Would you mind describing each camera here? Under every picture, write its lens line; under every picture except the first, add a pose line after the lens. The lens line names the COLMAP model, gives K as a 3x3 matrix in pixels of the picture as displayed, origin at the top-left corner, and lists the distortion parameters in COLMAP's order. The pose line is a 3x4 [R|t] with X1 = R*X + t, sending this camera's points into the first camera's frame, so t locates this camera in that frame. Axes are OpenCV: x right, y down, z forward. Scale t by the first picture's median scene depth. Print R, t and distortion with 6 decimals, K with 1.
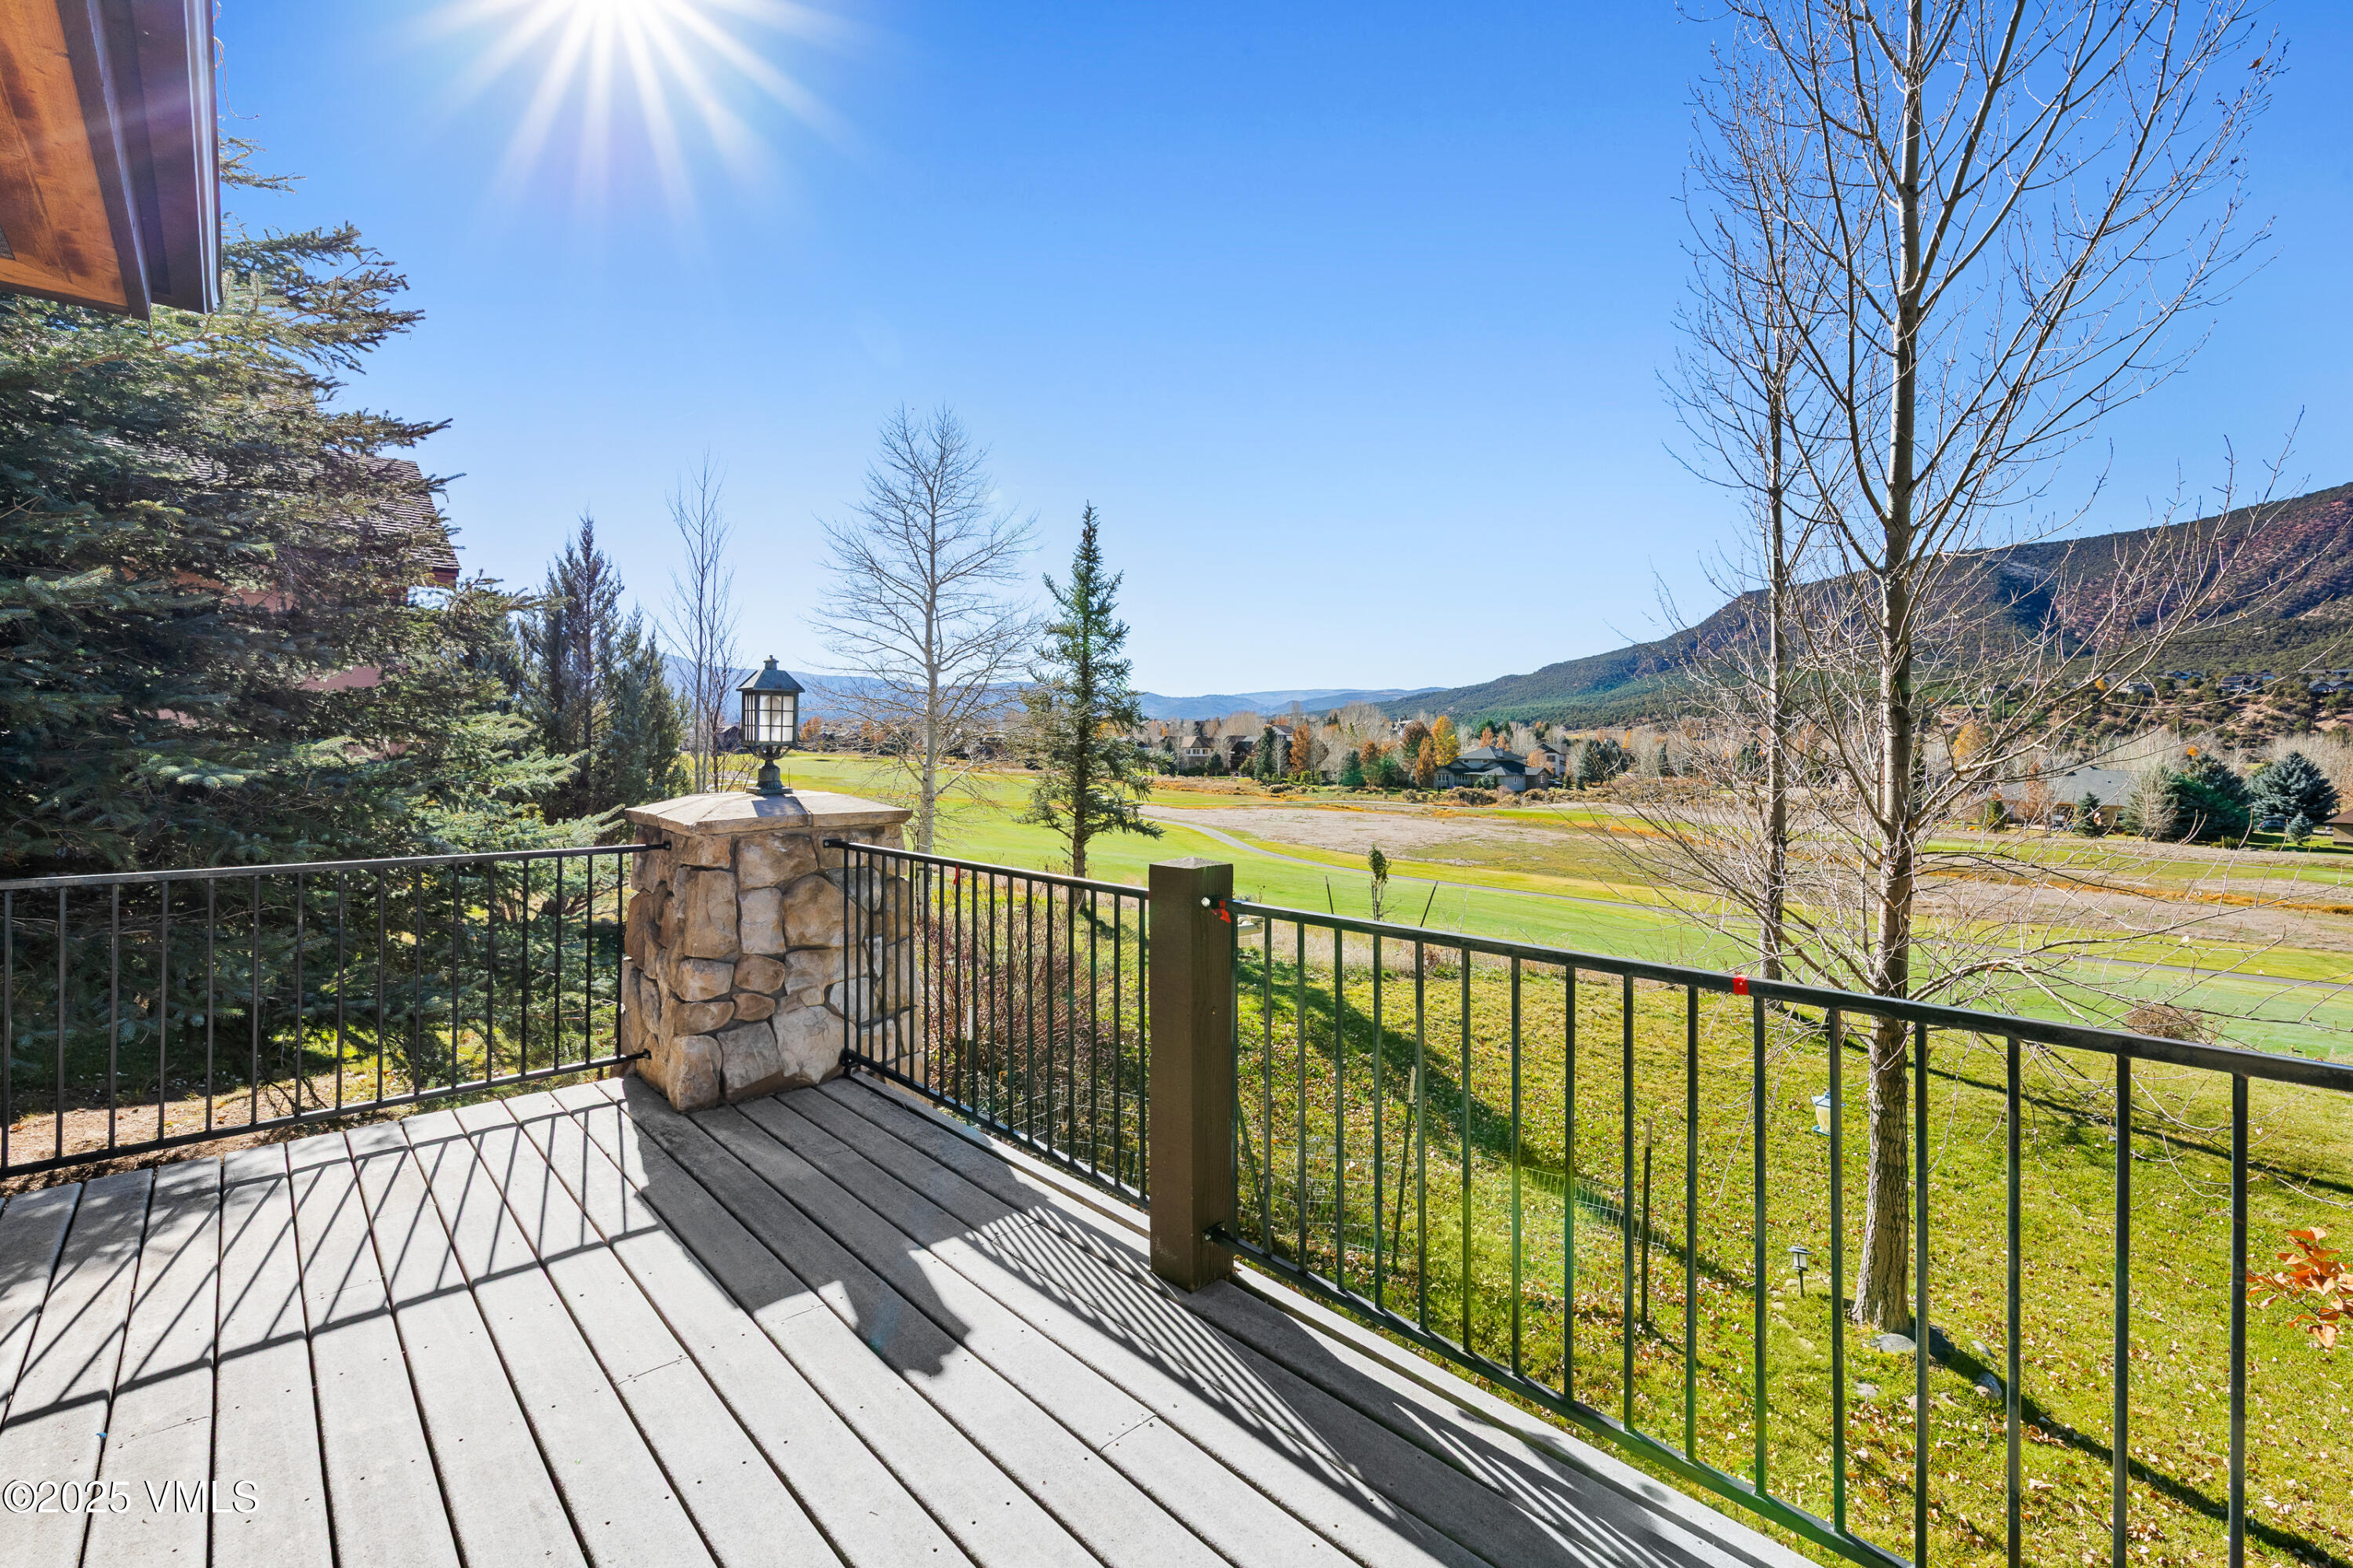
lens RADIAL K [[1017.1, 0, 1183.3], [0, 1017.1, 743.3], [0, 0, 1]] dist [-0.004891, 0.000312]
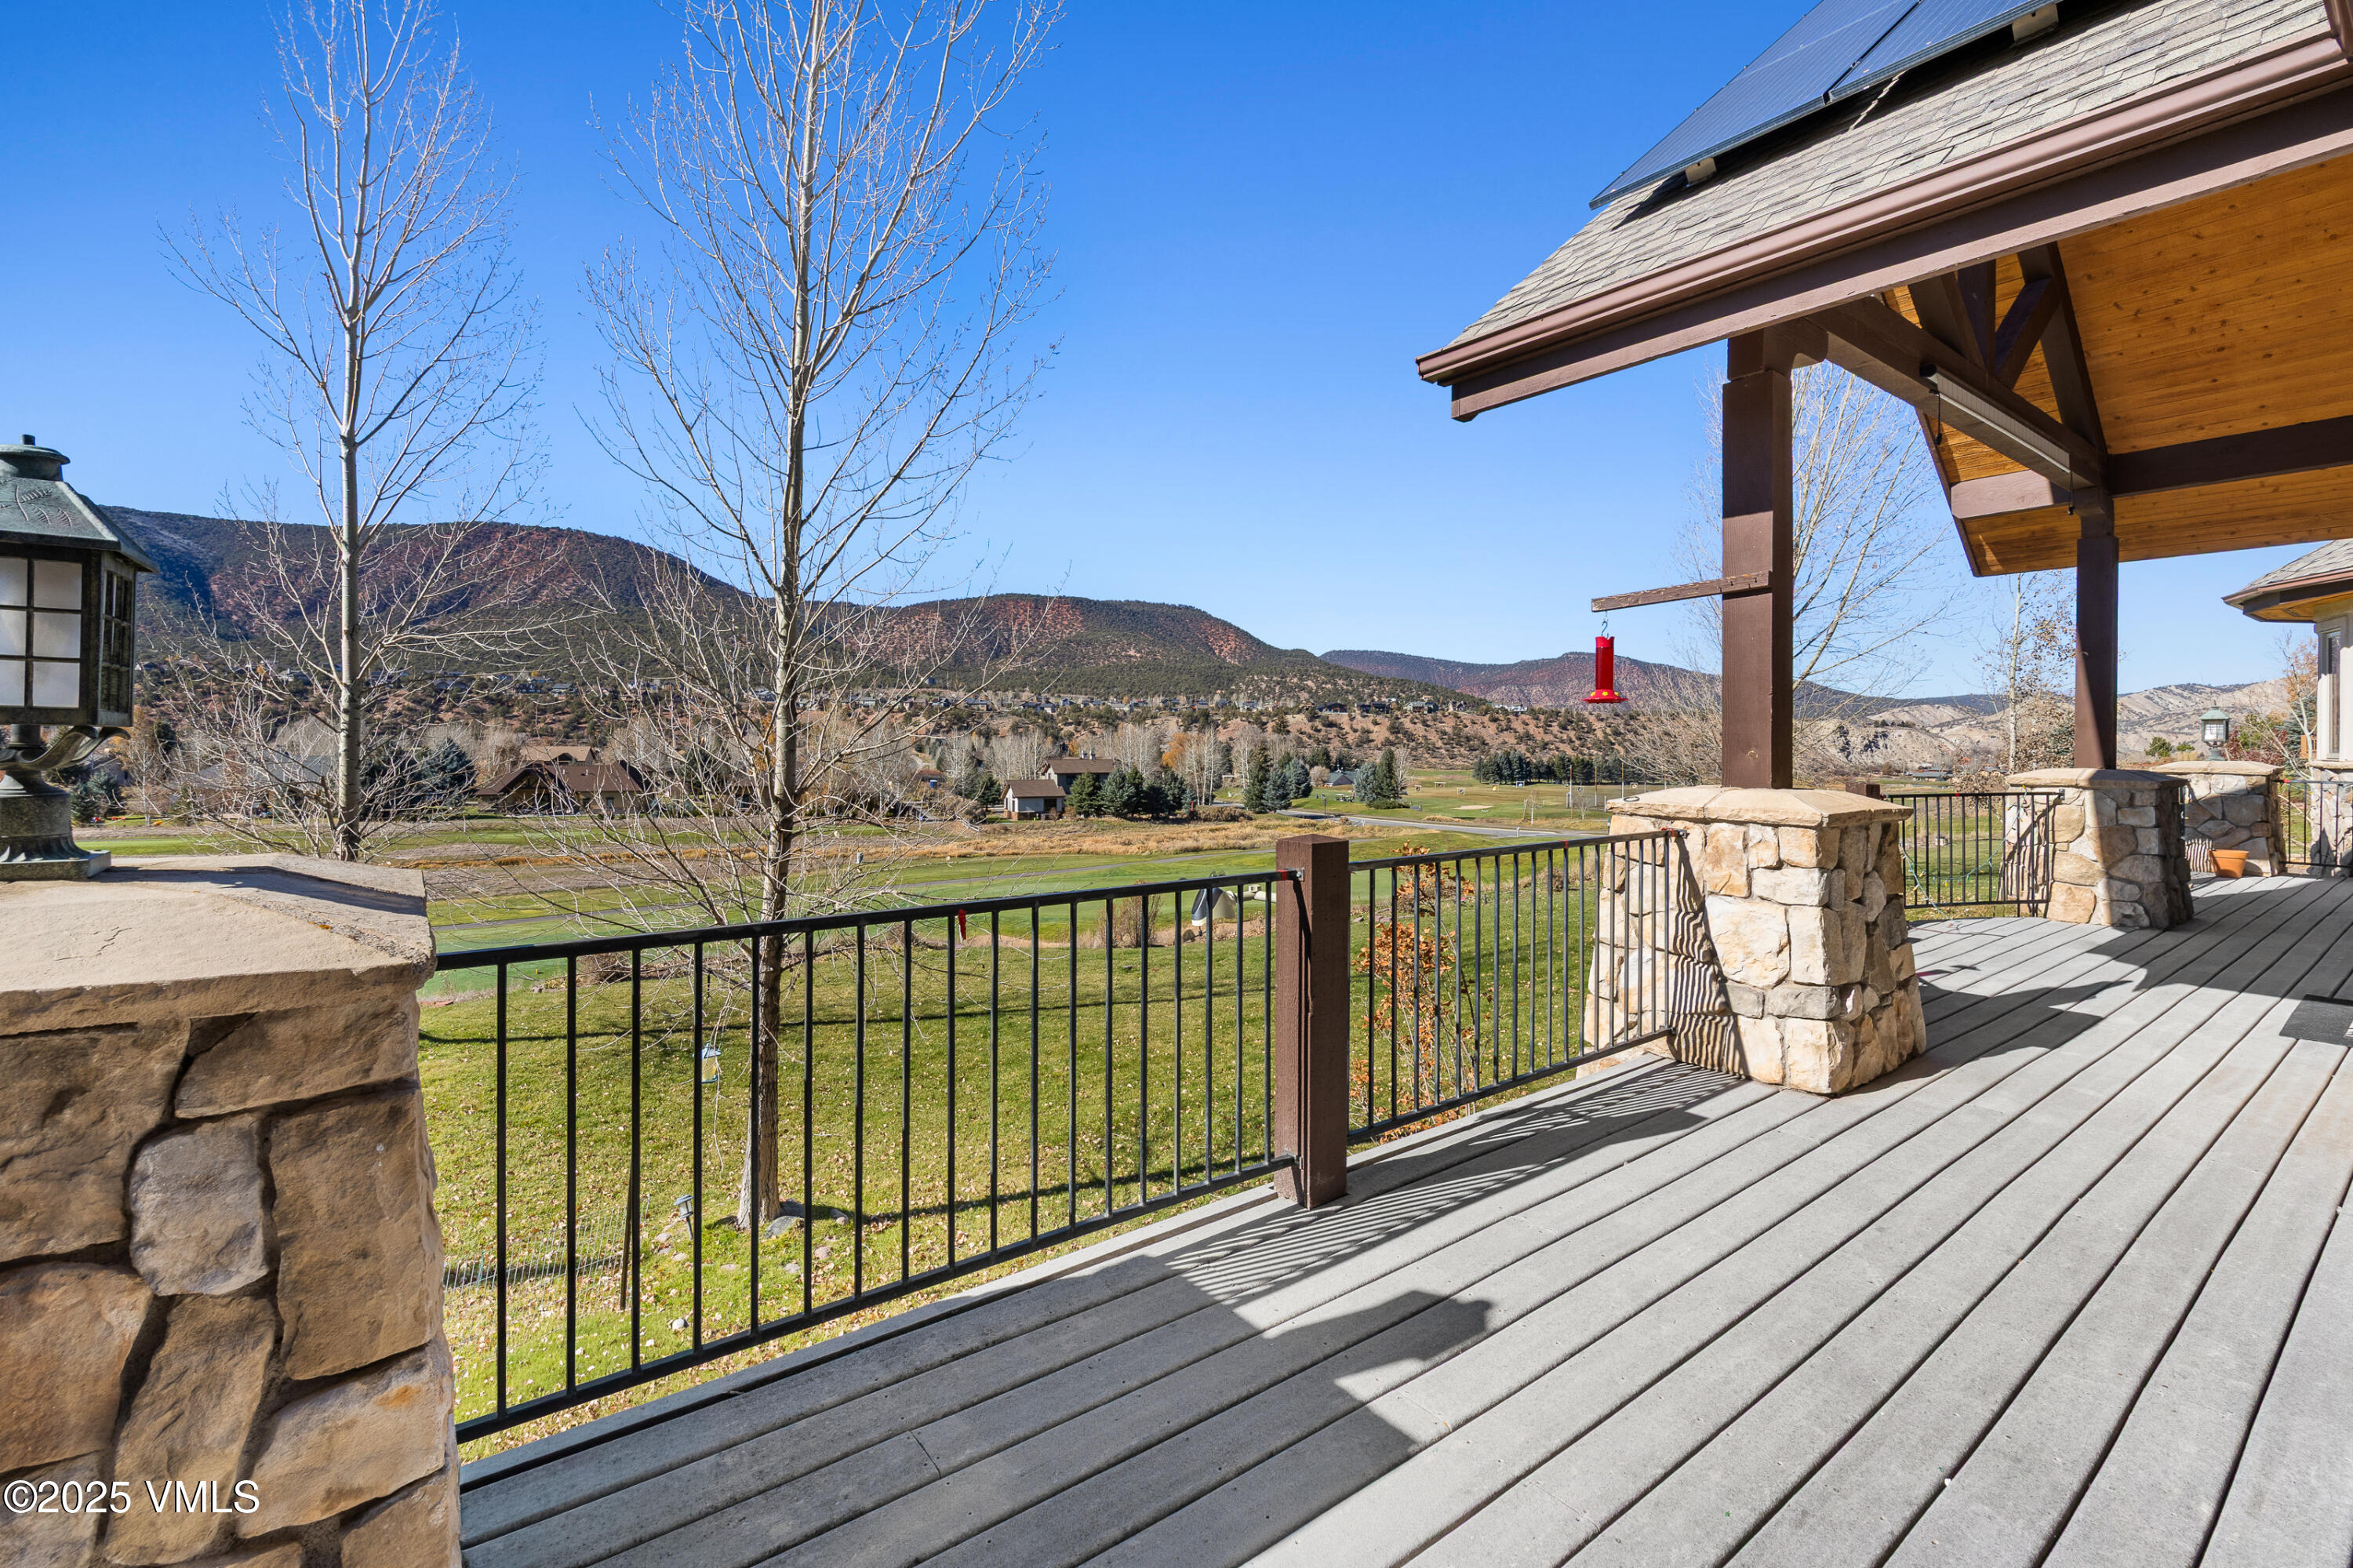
lens RADIAL K [[1017.1, 0, 1170.0], [0, 1017.1, 748.3], [0, 0, 1]] dist [-0.004891, 0.000312]
pose [[0.101600, -0.008710, 0.994787, -0.012743], [-0.009692, 0.999906, 0.009745, 0.000317], [-0.994778, -0.010631, 0.101506, 0.012178]]
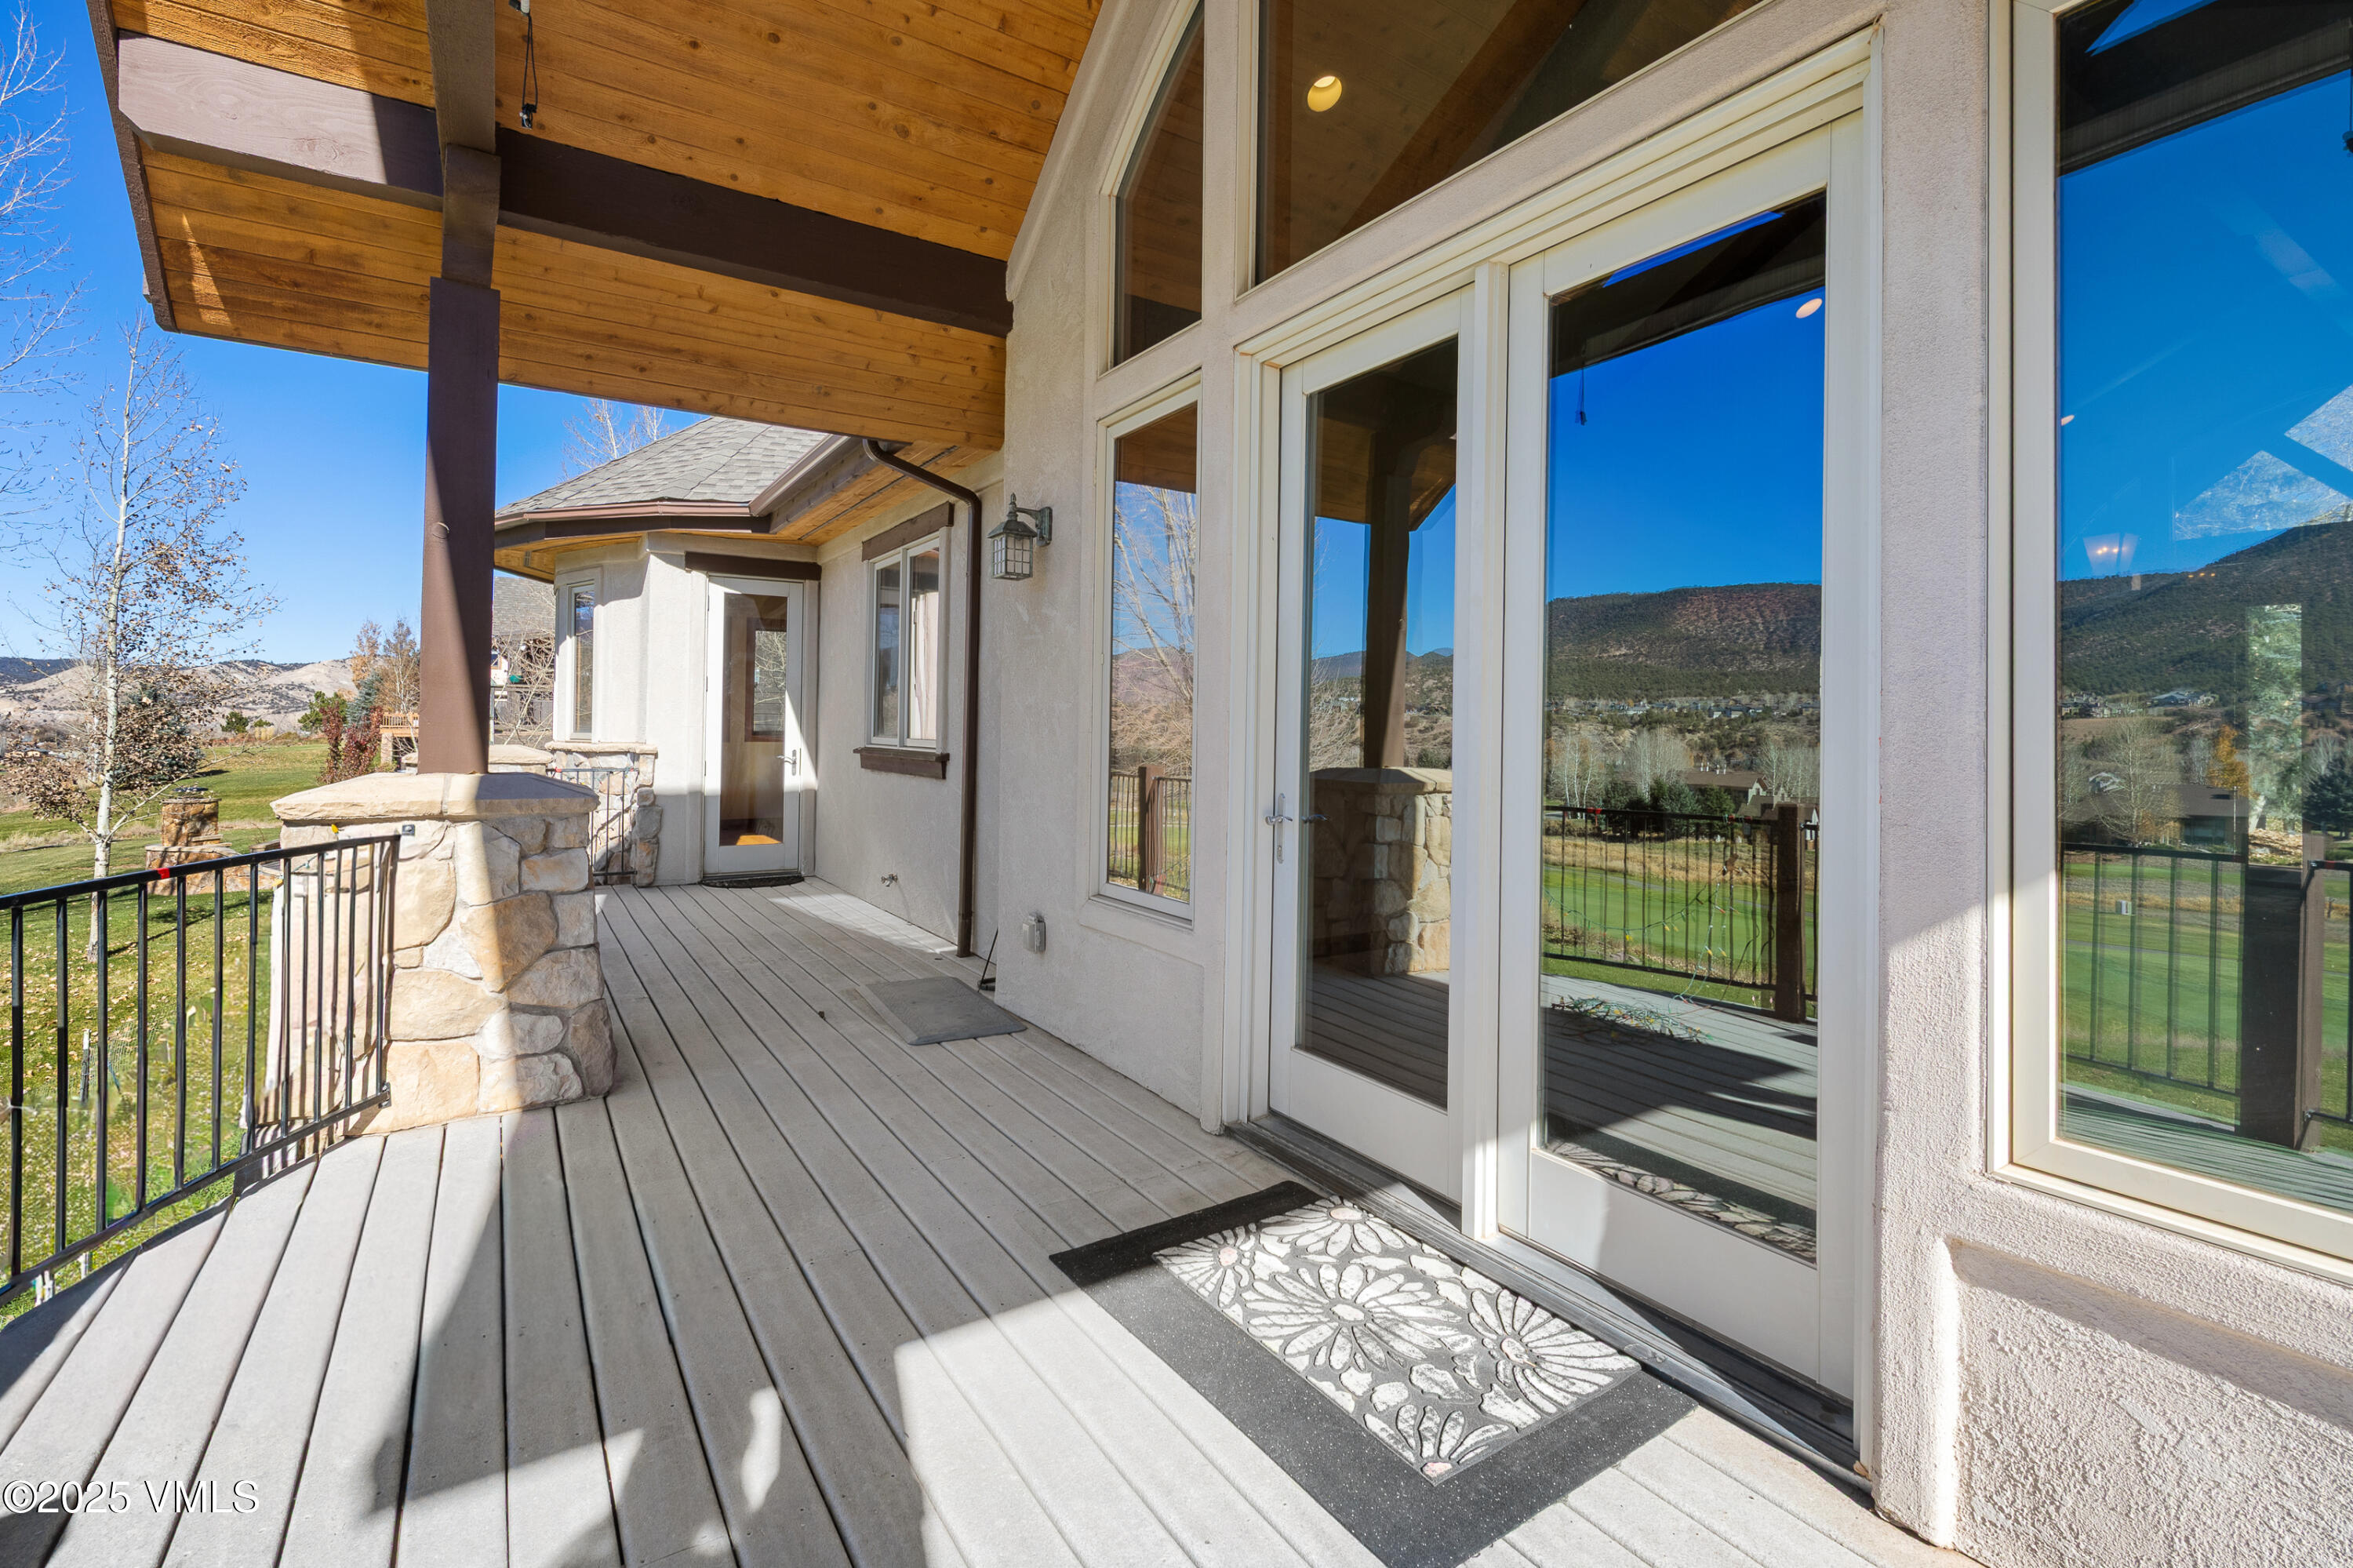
lens RADIAL K [[1017.1, 0, 1140.4], [0, 1017.1, 711.0], [0, 0, 1]] dist [-0.004891, 0.000312]
pose [[-0.987952, -0.008132, 0.154547, 0.682568], [-0.011735, 0.999680, -0.022416, -0.000755], [-0.154316, -0.023959, -0.987731, -0.373577]]
